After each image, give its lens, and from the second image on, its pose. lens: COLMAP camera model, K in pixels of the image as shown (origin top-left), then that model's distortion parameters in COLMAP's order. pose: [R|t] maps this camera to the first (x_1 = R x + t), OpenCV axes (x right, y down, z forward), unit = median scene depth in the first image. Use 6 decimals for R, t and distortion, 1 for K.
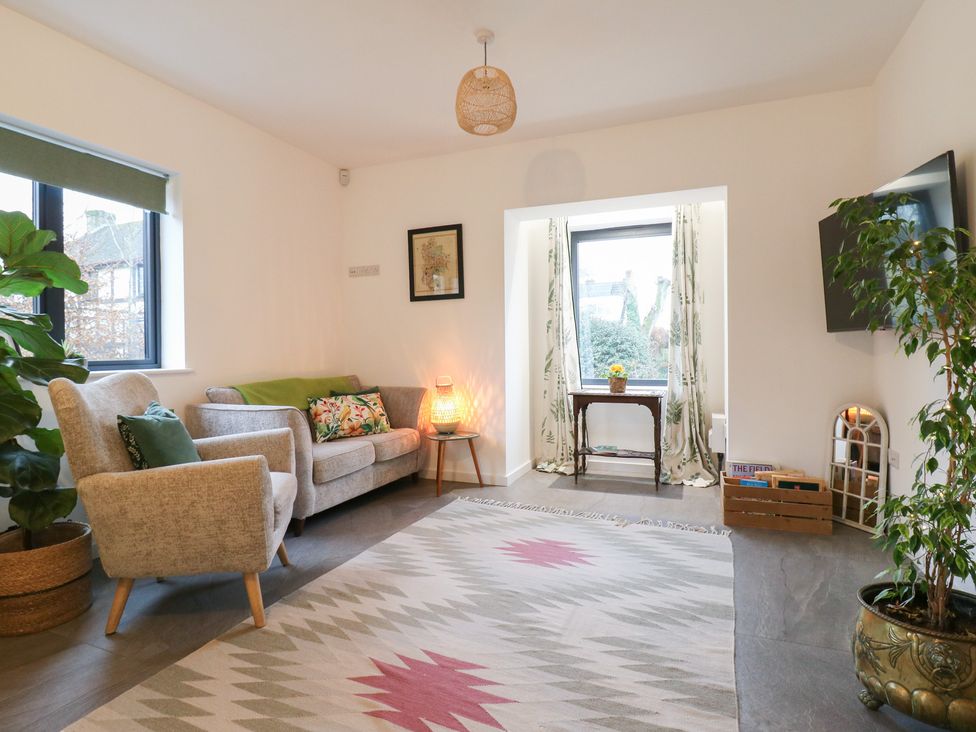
lens RADIAL K [[515.9, 0, 484.1], [0, 515.9, 354.1], [0, 0, 1]] dist [0.000937, -0.014986]
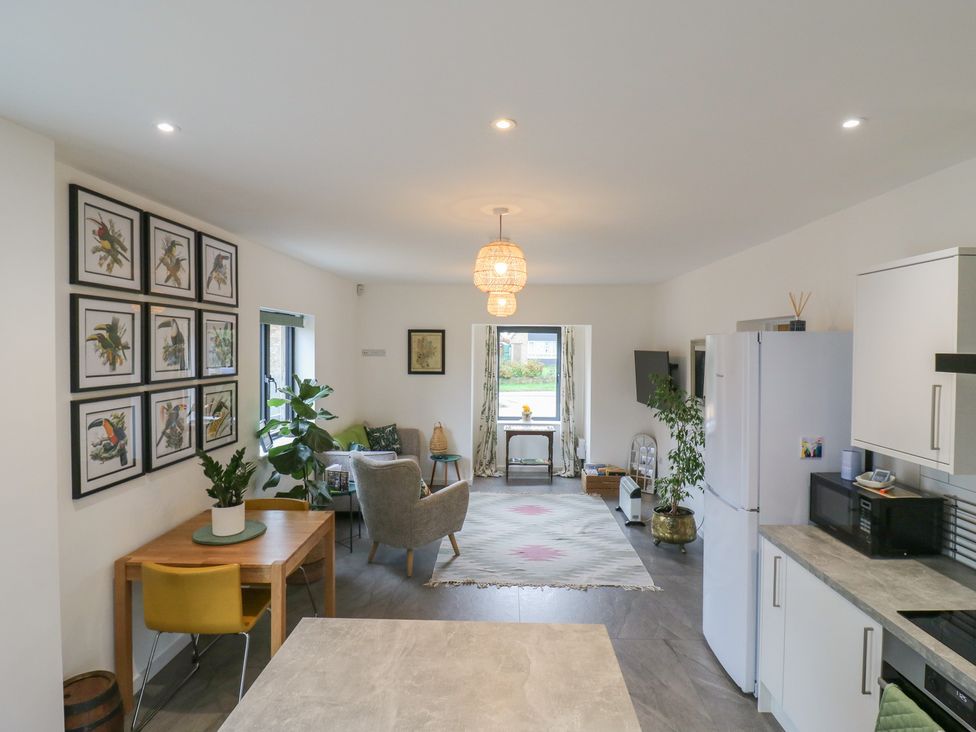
lens RADIAL K [[509.0, 0, 493.8], [0, 509.0, 355.7], [0, 0, 1]] dist [0.001964, -0.016073]
pose [[0.932692, 0.007562, 0.360595, -0.539010], [-0.010659, 0.999921, 0.006600, -0.201761], [-0.360517, -0.010000, 0.932699, -0.638232]]
